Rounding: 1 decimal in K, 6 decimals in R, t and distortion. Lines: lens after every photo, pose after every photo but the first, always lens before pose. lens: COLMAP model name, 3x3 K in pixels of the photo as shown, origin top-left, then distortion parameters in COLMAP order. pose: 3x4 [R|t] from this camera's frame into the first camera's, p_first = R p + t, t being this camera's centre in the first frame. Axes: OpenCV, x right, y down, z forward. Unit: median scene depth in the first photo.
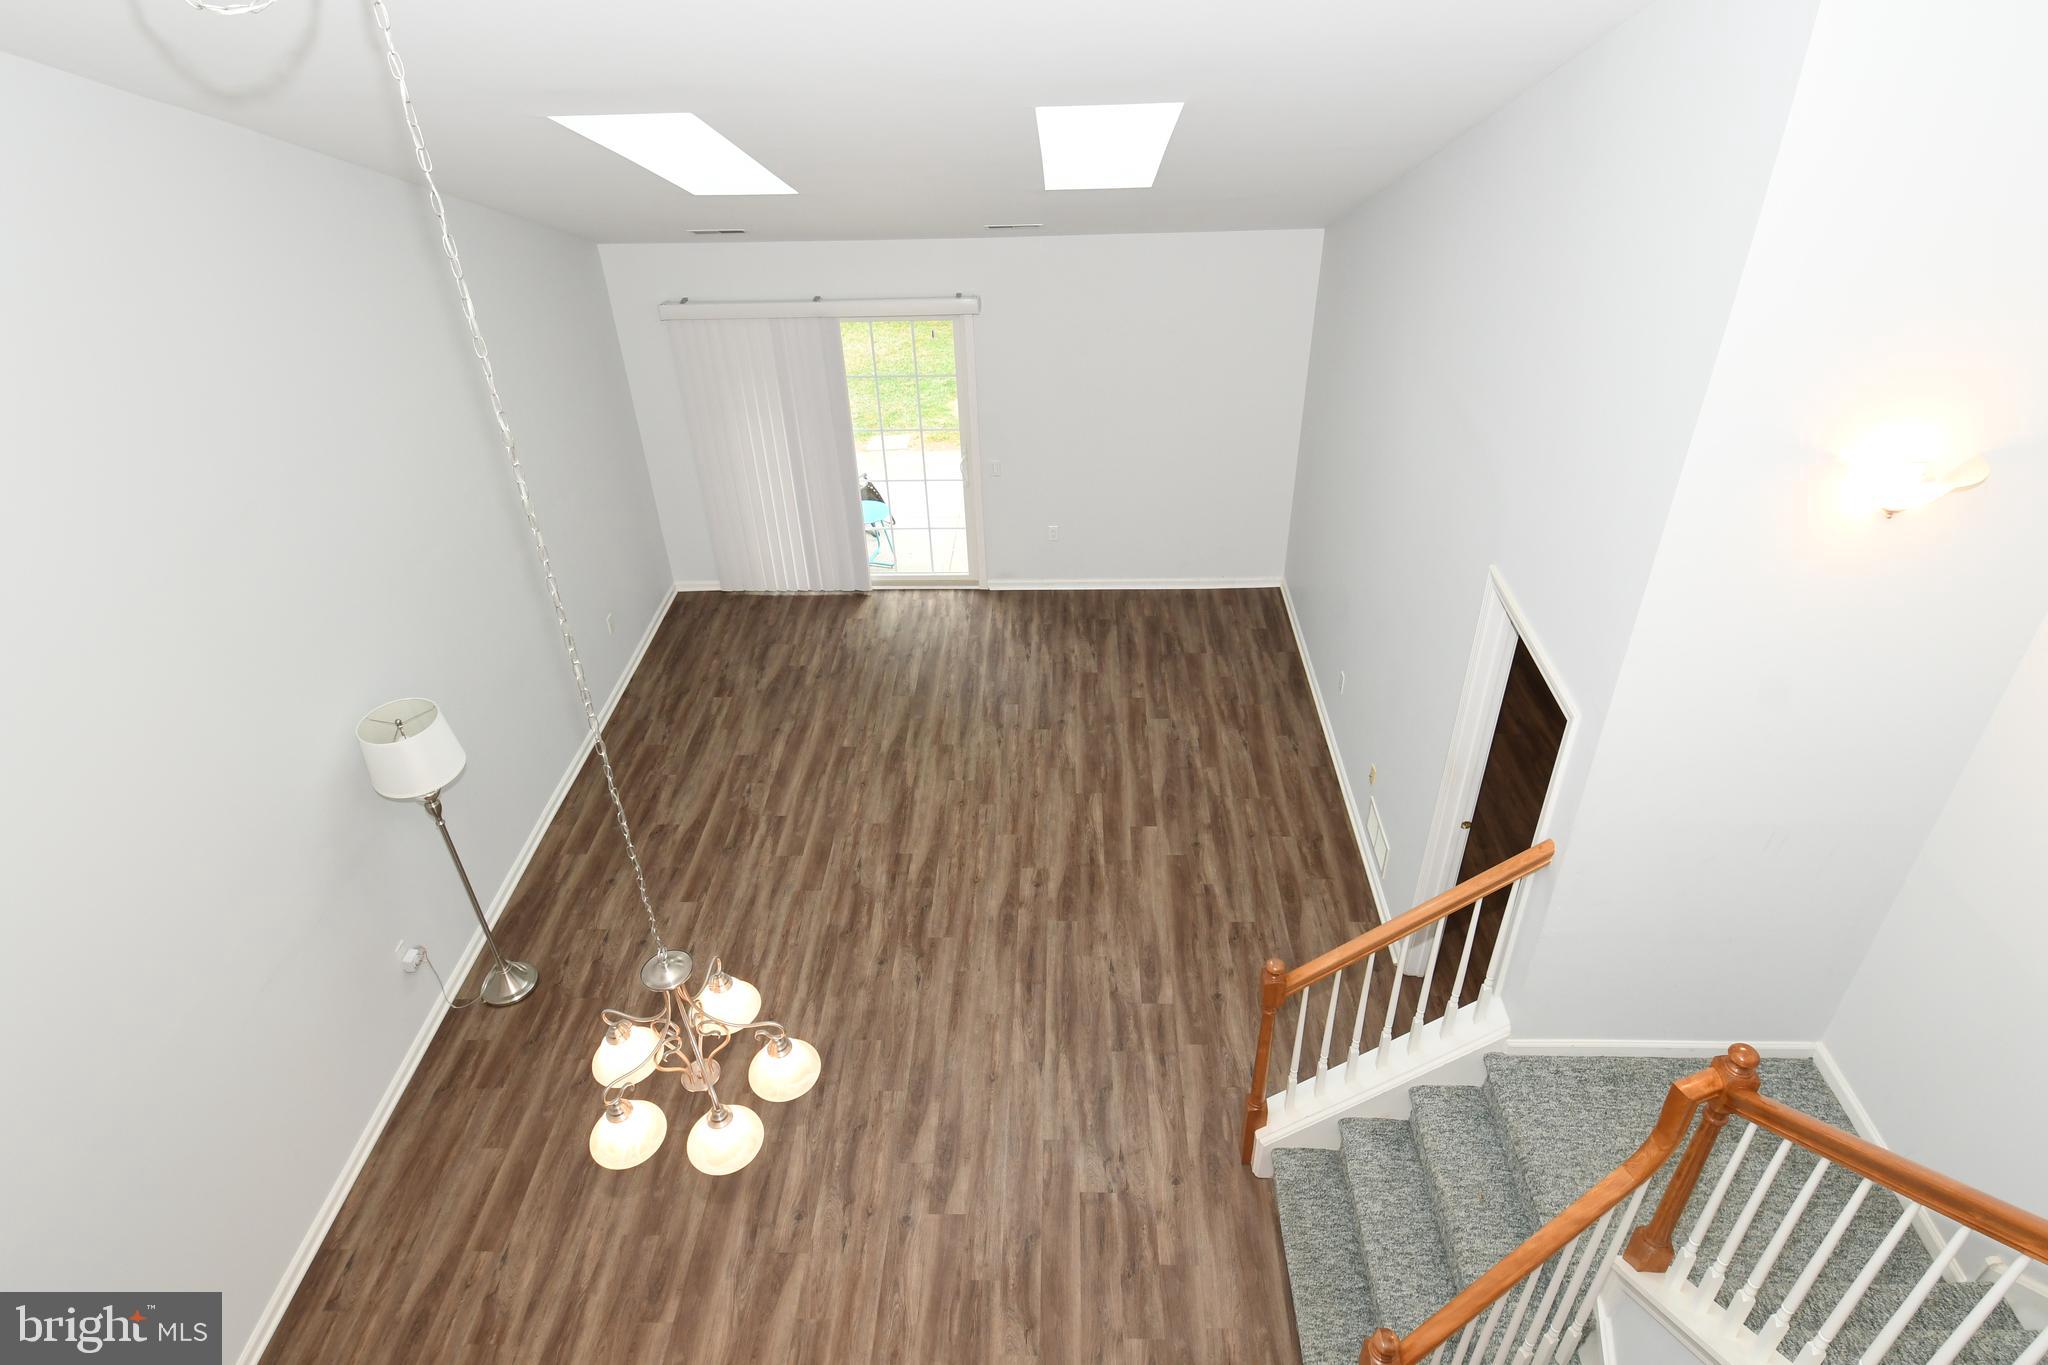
lens RADIAL K [[1170.8, 0, 1021.9], [0, 1170.8, 680.0], [0, 0, 1]] dist [0.059268, -0.066302]
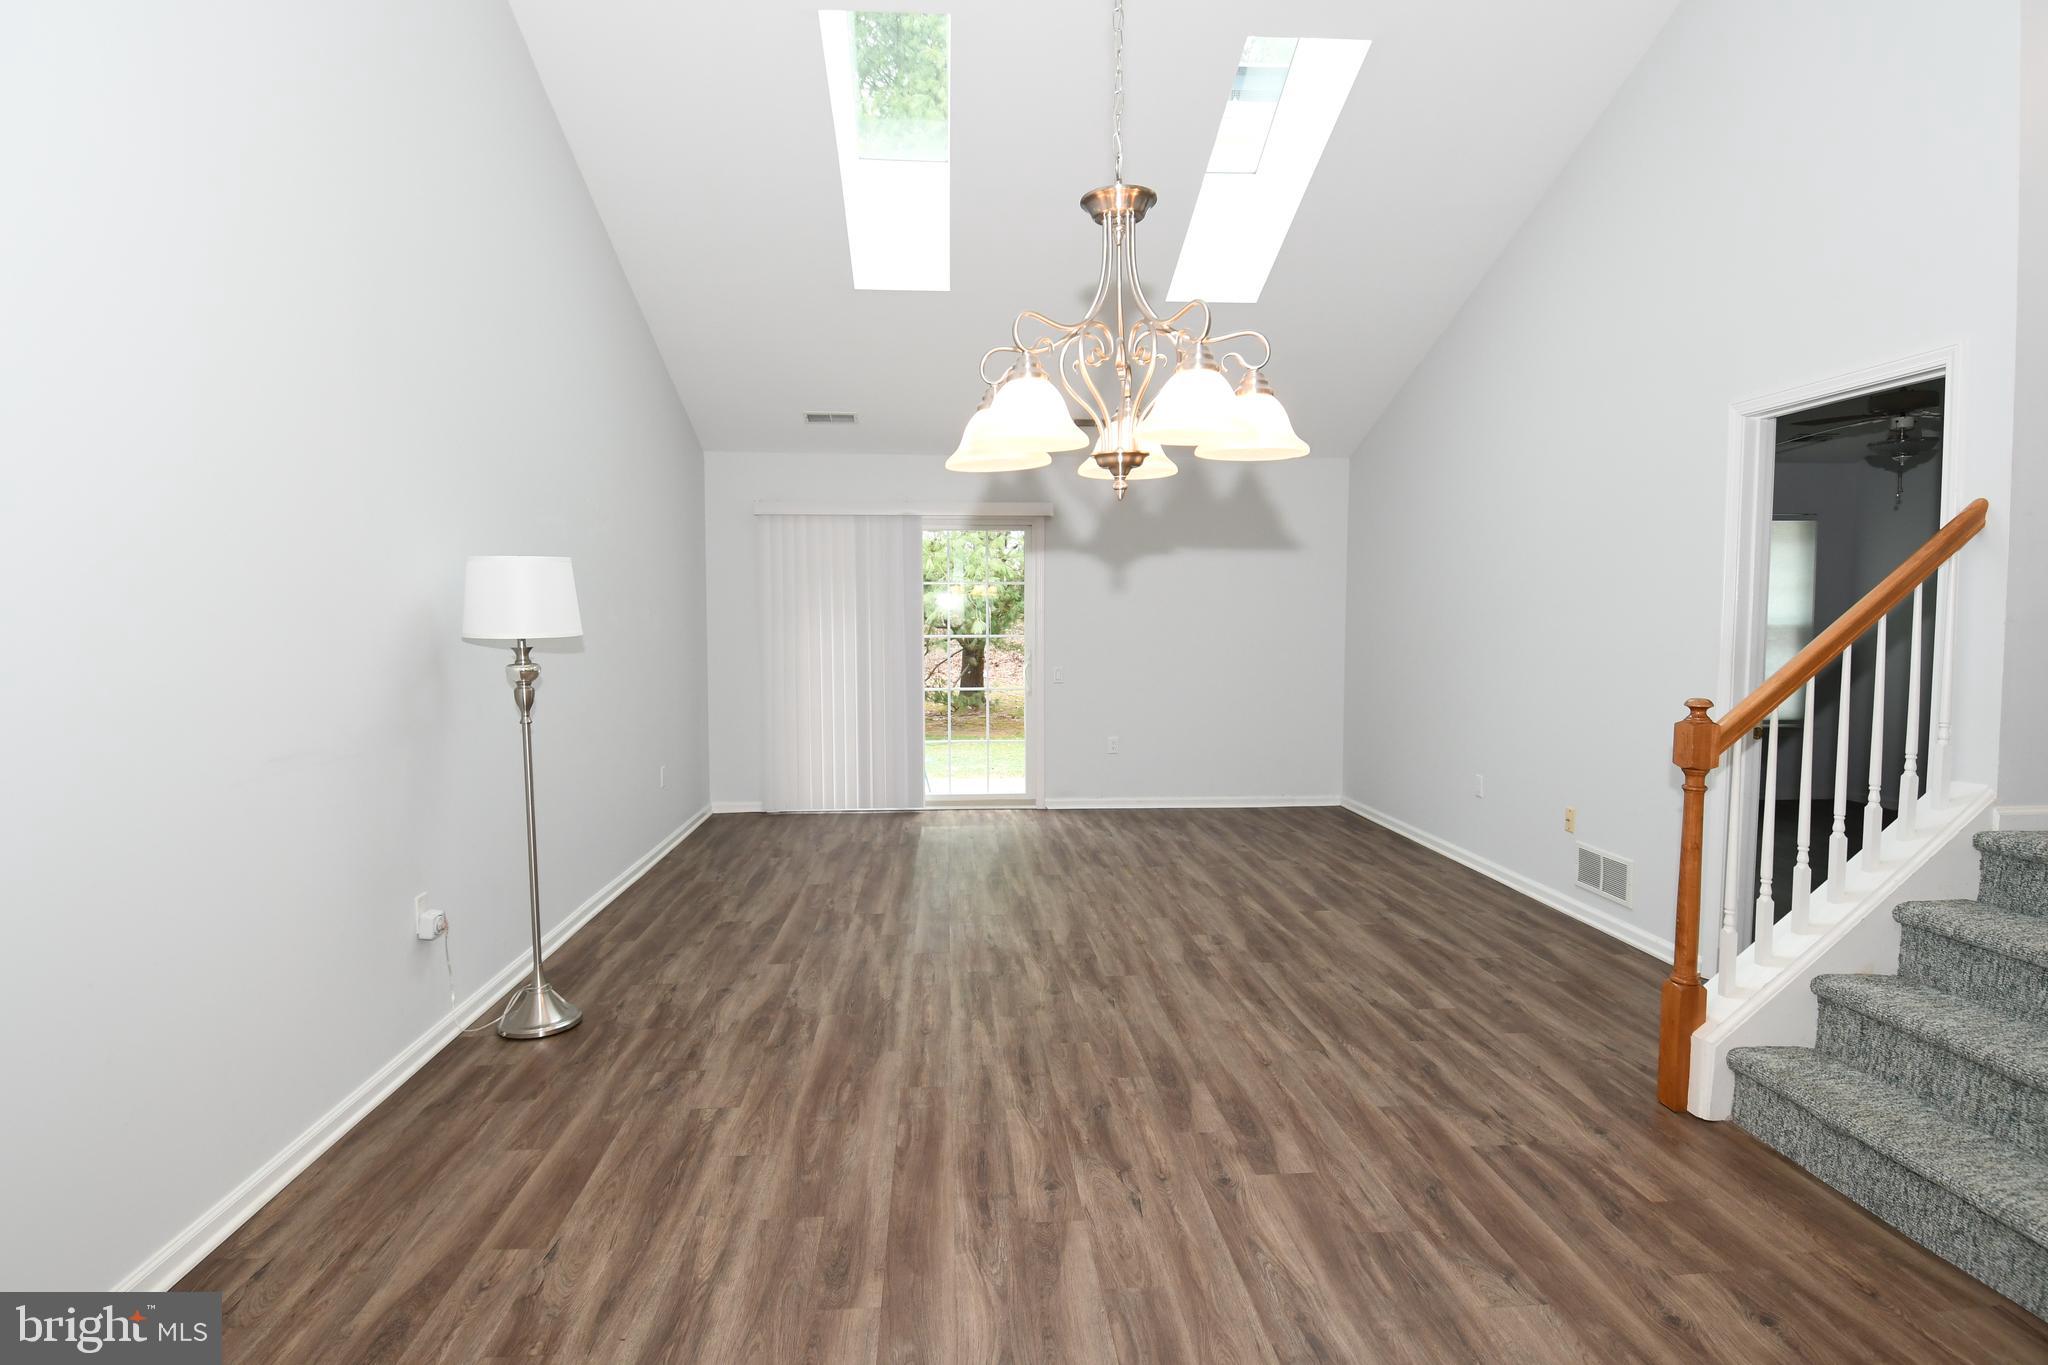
lens RADIAL K [[1052.4, 0, 1019.0], [0, 1052.4, 681.0], [0, 0, 1]] dist [0.042284, -0.049361]
pose [[0.994152, 0.021341, 0.105862, -0.251295], [0.036015, 0.858640, -0.511312, 0.475961], [-0.101809, 0.512135, 0.852850, 0.372085]]
